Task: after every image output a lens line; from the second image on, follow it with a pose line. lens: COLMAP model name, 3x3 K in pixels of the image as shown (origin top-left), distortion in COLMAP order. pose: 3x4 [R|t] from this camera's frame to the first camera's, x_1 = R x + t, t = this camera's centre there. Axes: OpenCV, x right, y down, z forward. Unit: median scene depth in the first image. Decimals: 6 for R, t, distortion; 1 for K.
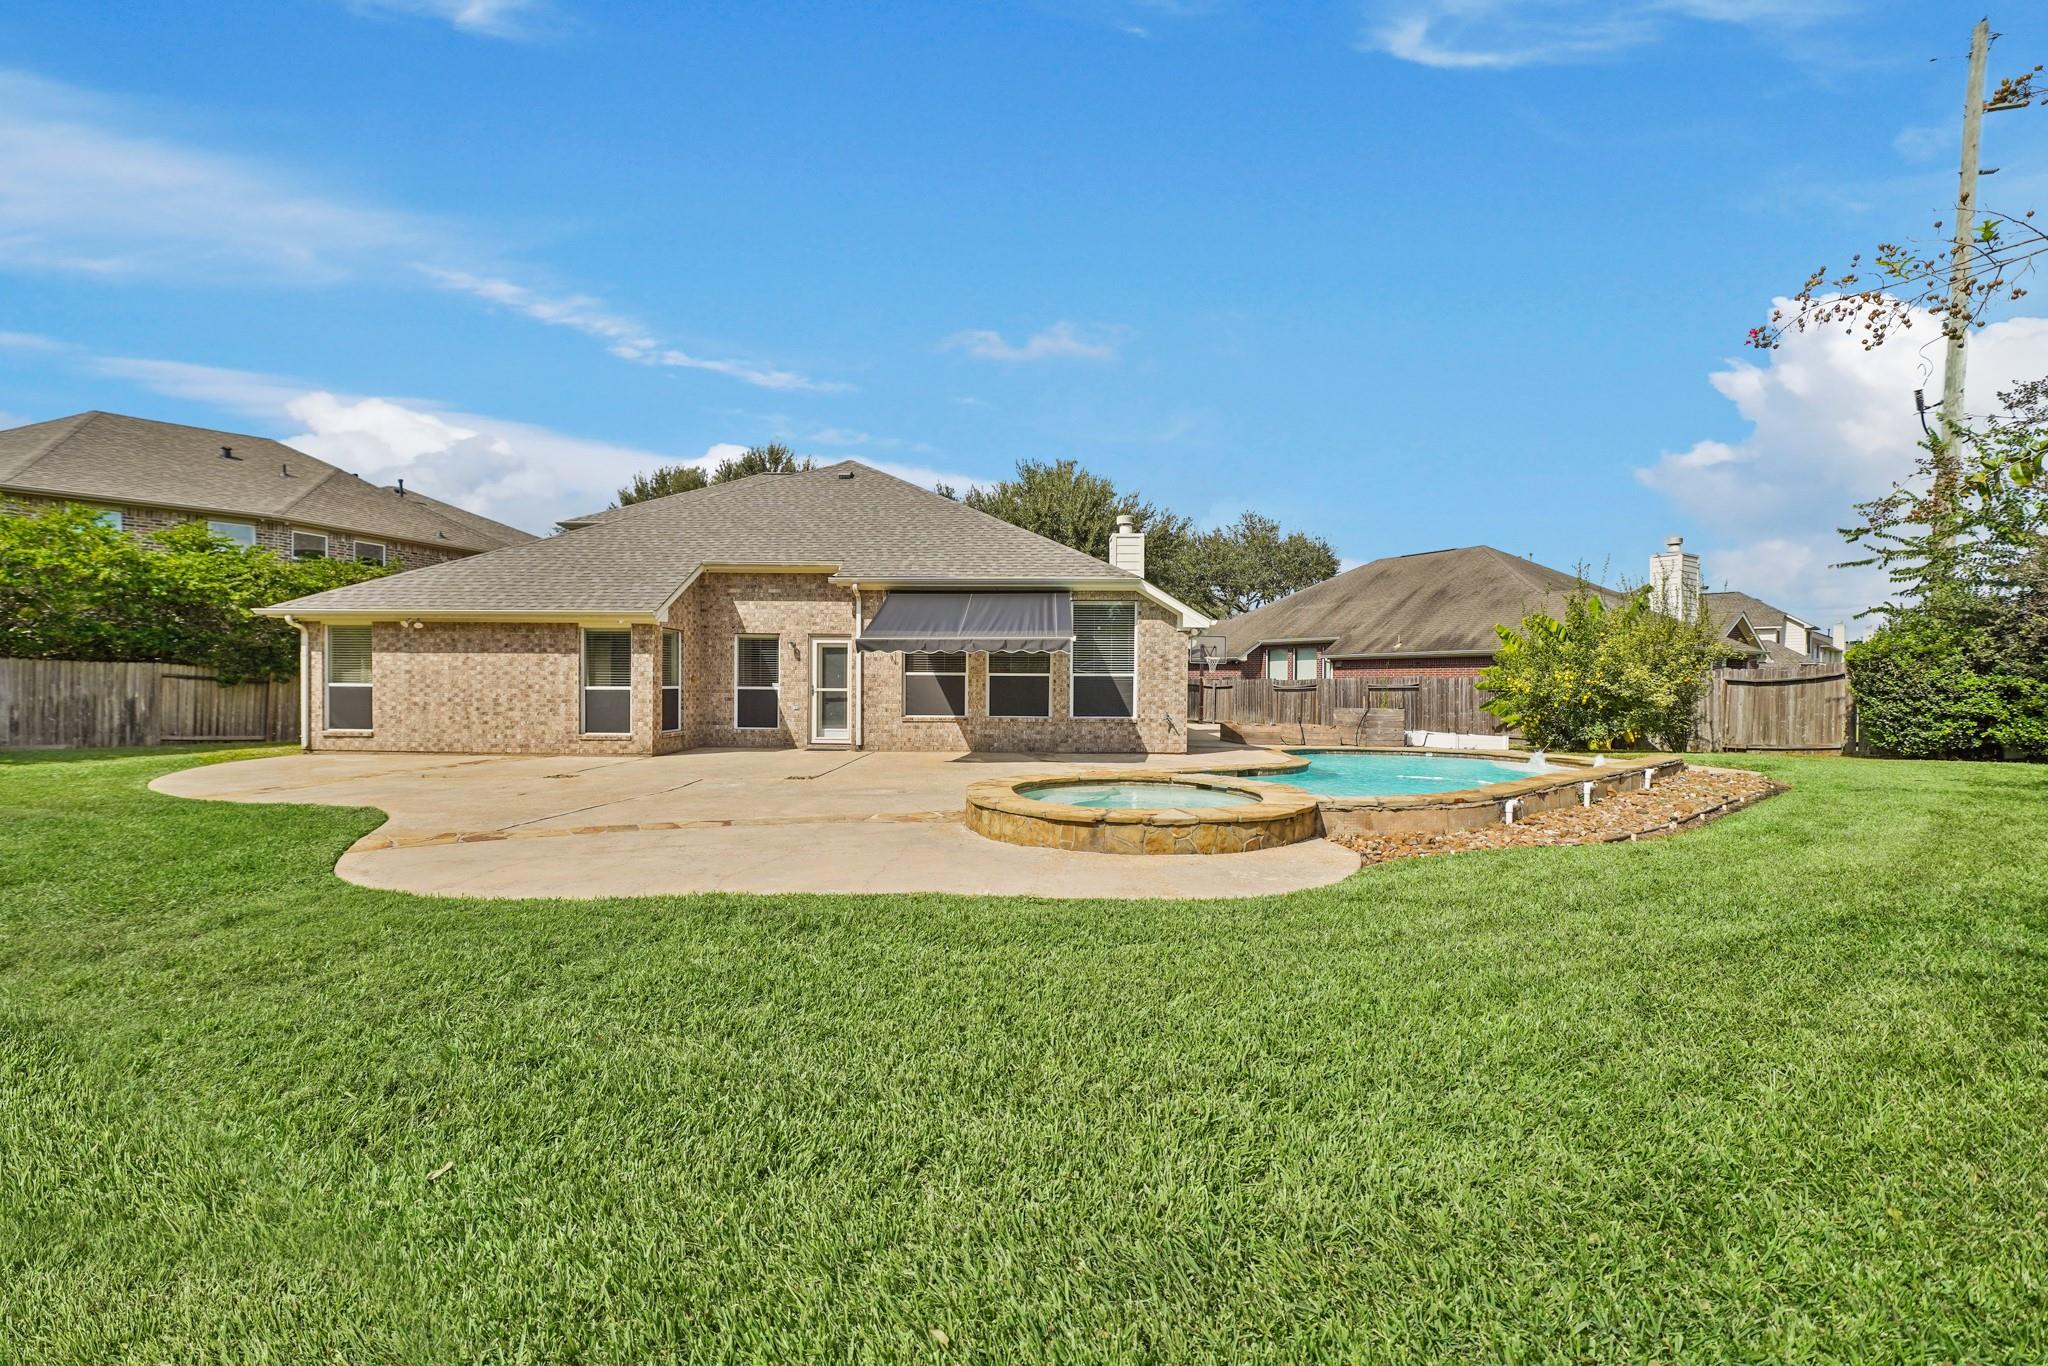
lens RADIAL K [[802.1, 0, 1025.1], [0, 802.1, 678.9], [0, 0, 1]] dist [-0.000368, 0.000020]
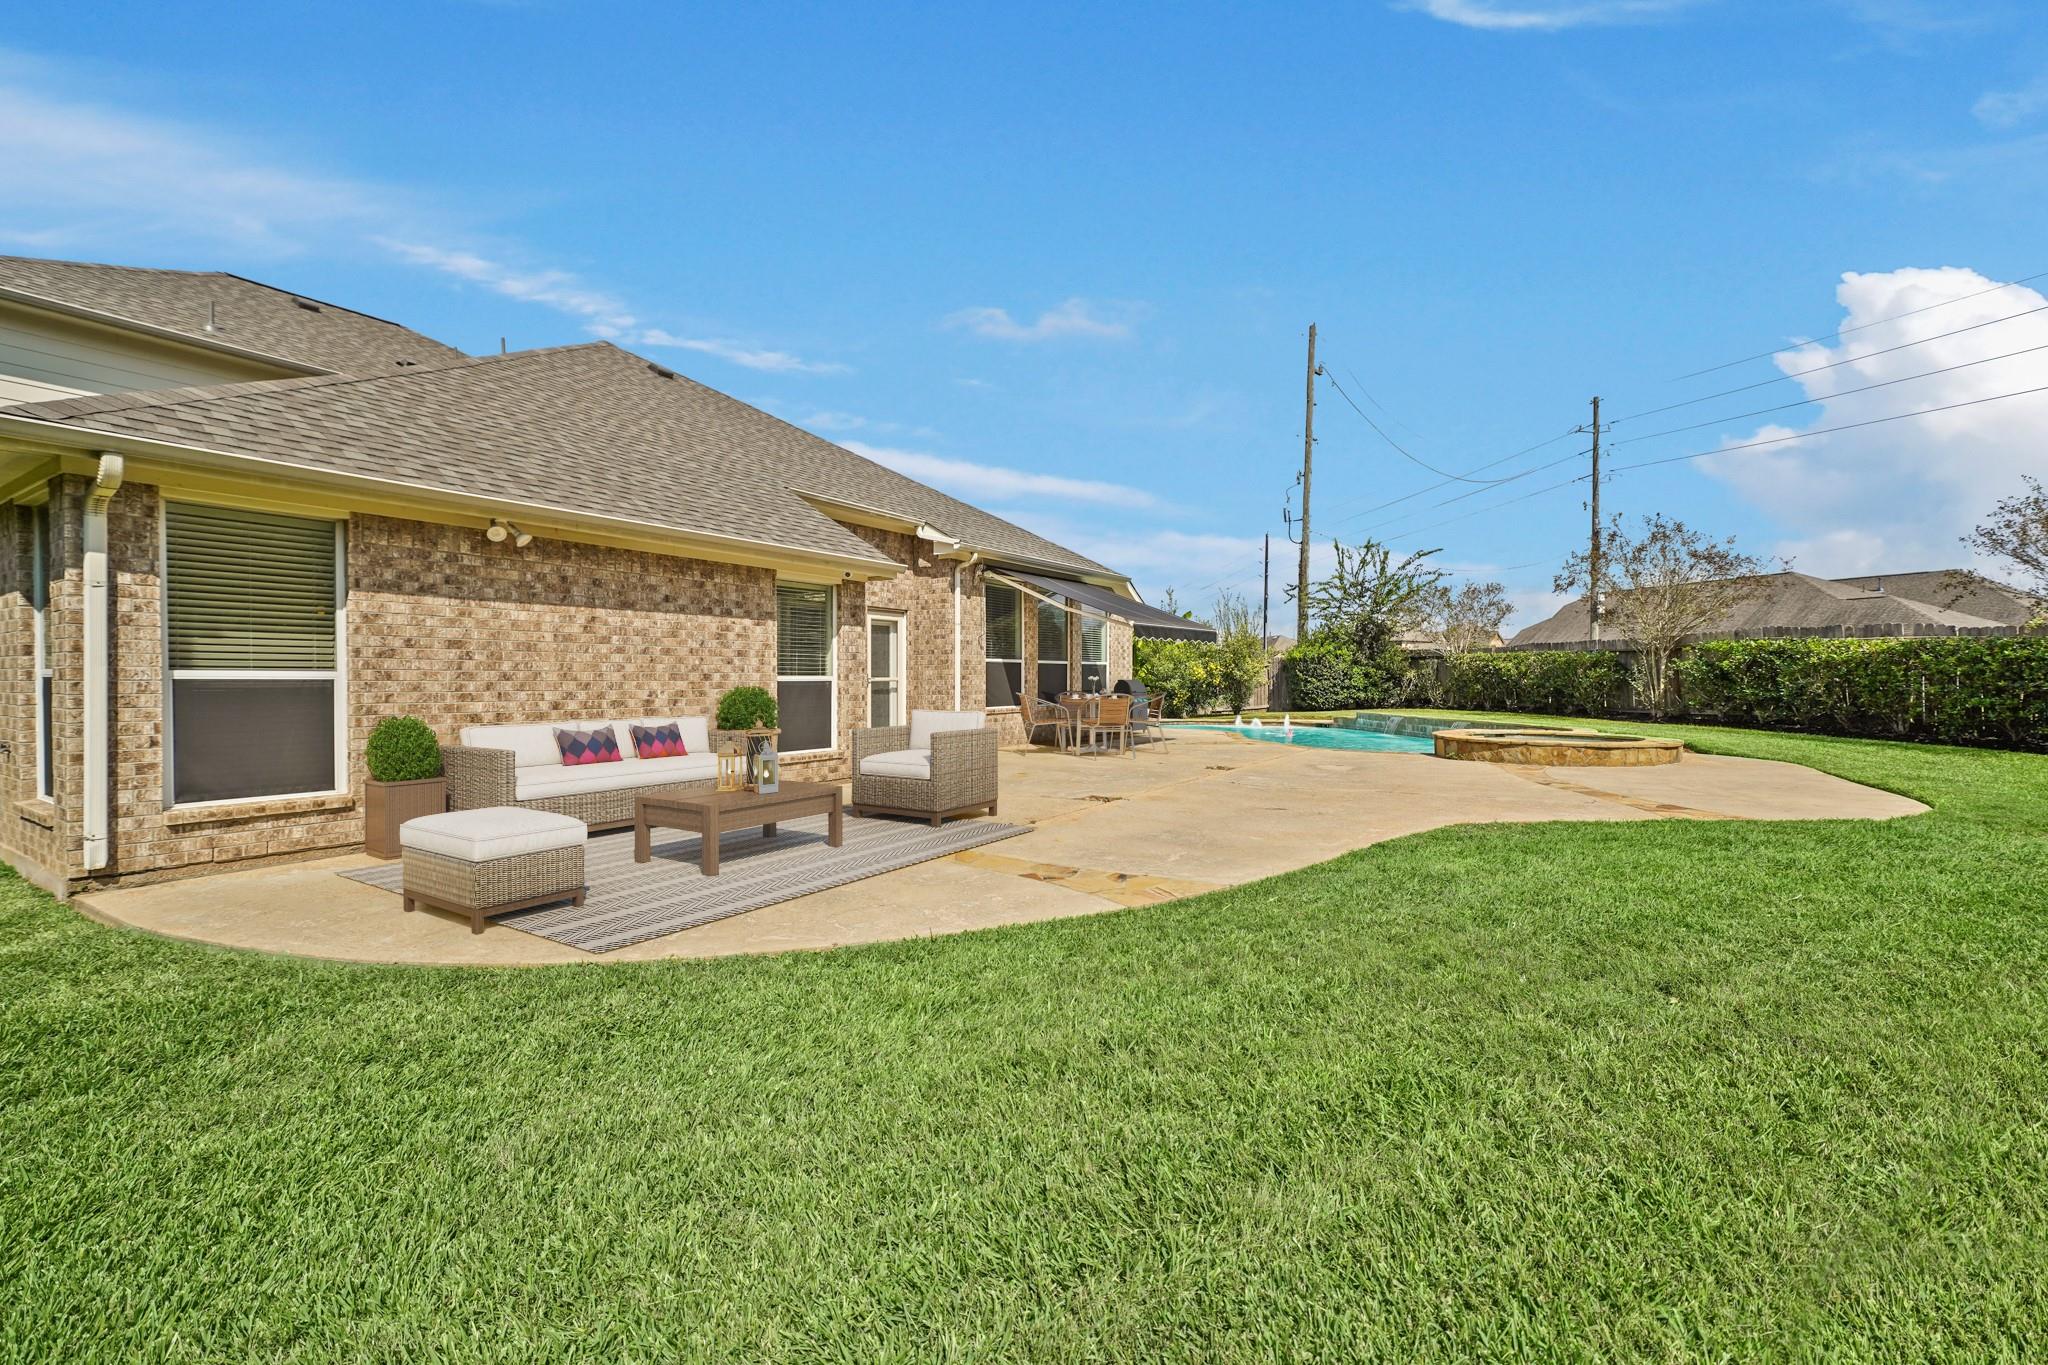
lens RADIAL K [[854.4, 0, 1018.7], [0, 854.4, 687.4], [0, 0, 1]] dist [0.002791, 0.000400]
pose [[0.526430, -0.016596, 0.850056, -0.936561], [-0.002055, 0.999782, 0.020792, 0.004018], [-0.850216, -0.012693, 0.526281, 0.476921]]
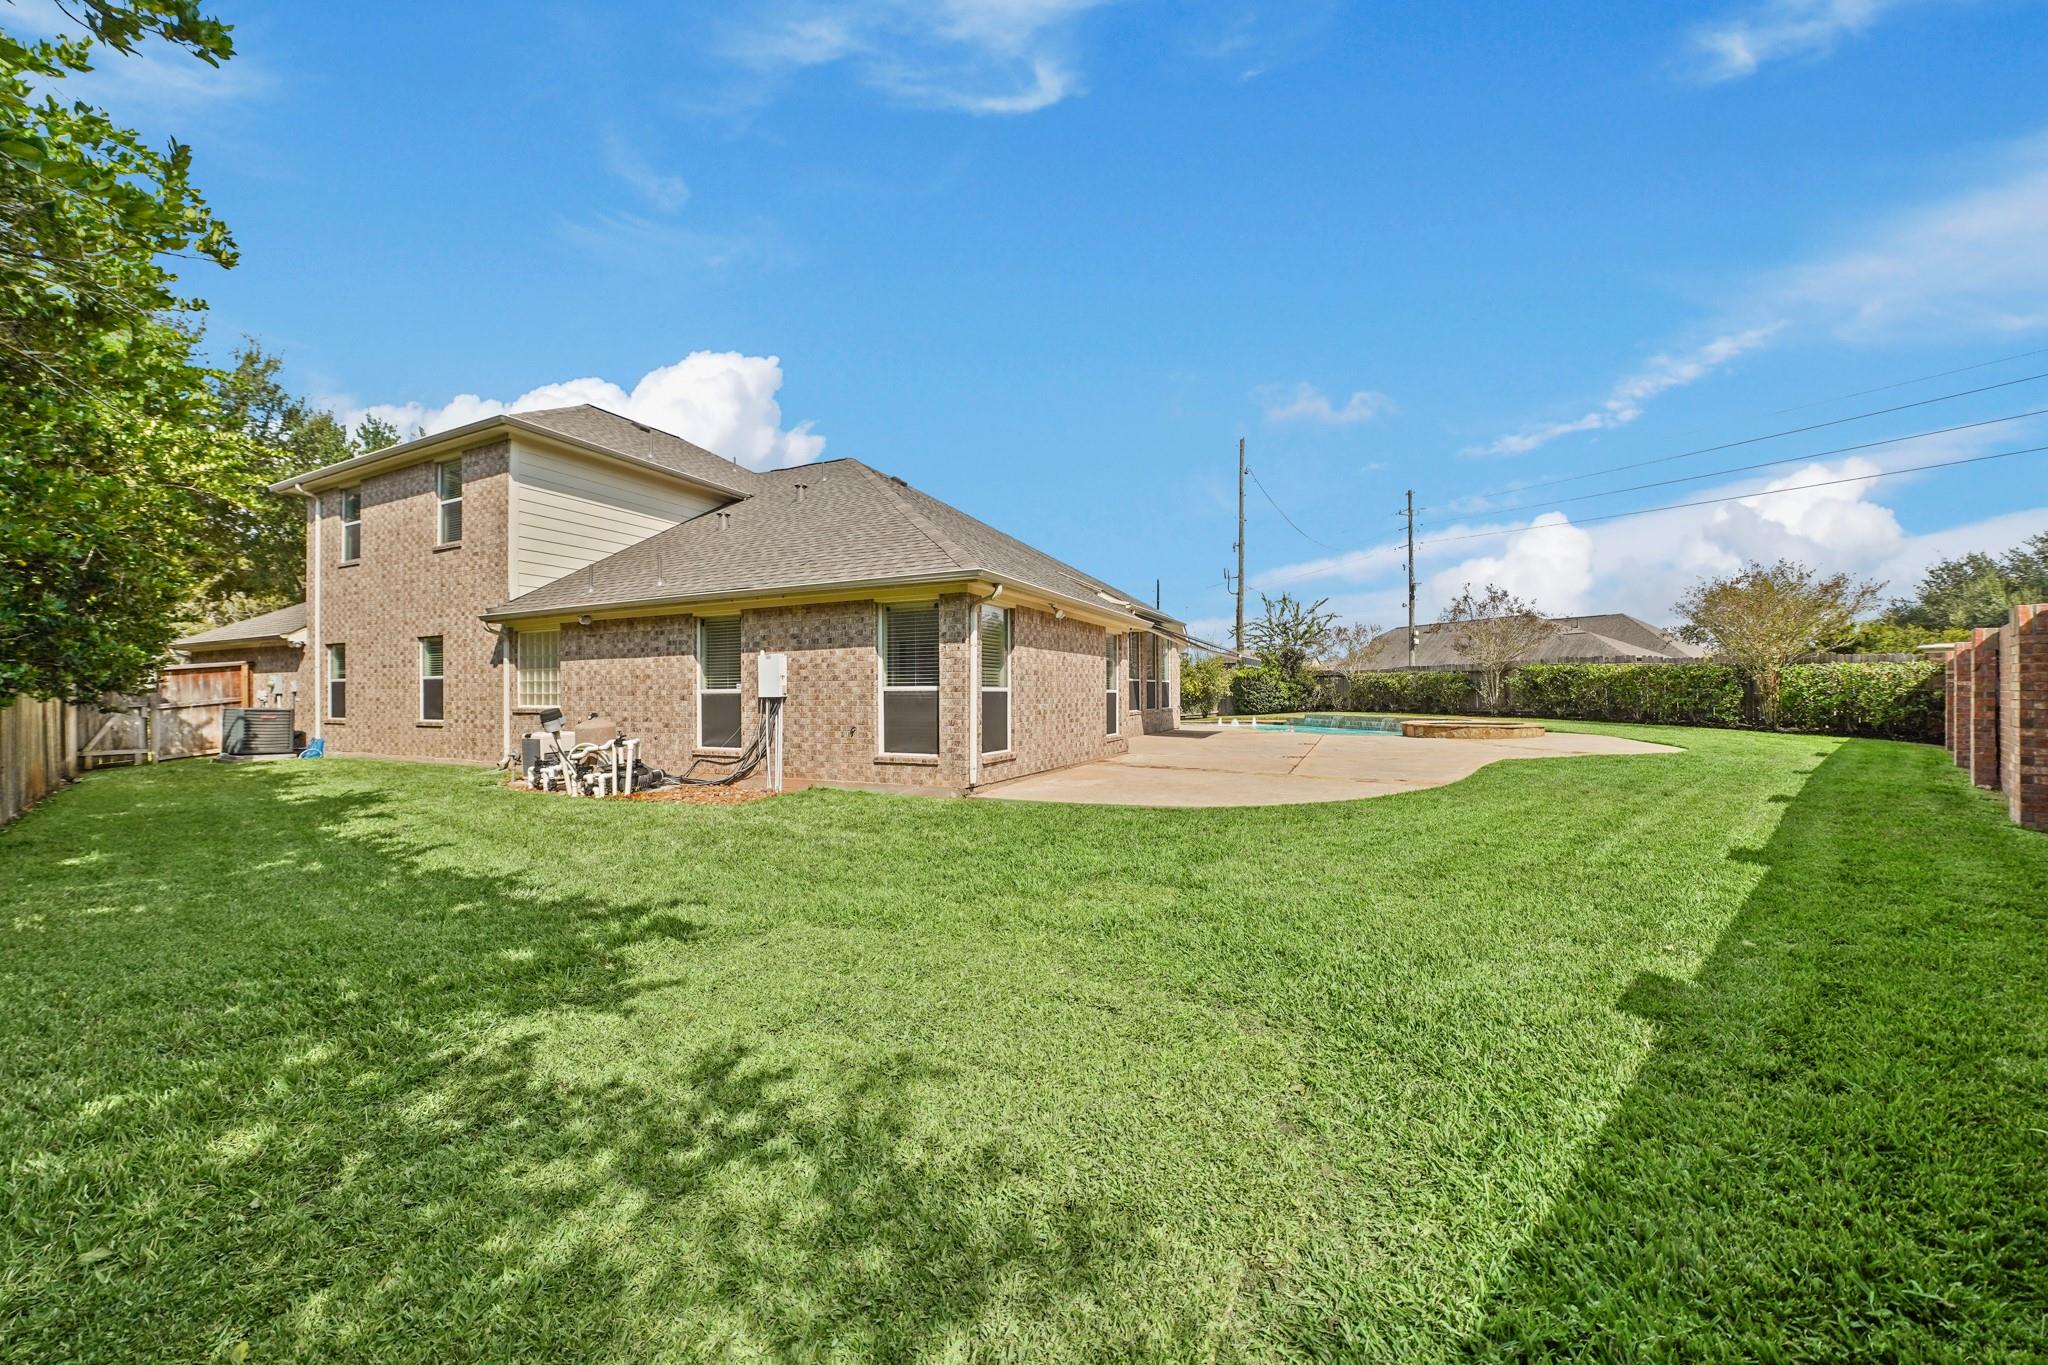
lens RADIAL K [[738.3, 0, 1028.4], [0, 738.3, 684.4], [0, 0, 1]] dist [0.000210, -0.000016]
pose [[0.382437, 0.001010, 0.923981, -1.367755], [0.004681, 0.999984, -0.003030, 0.004765], [-0.923970, 0.005484, 0.382426, 0.686440]]
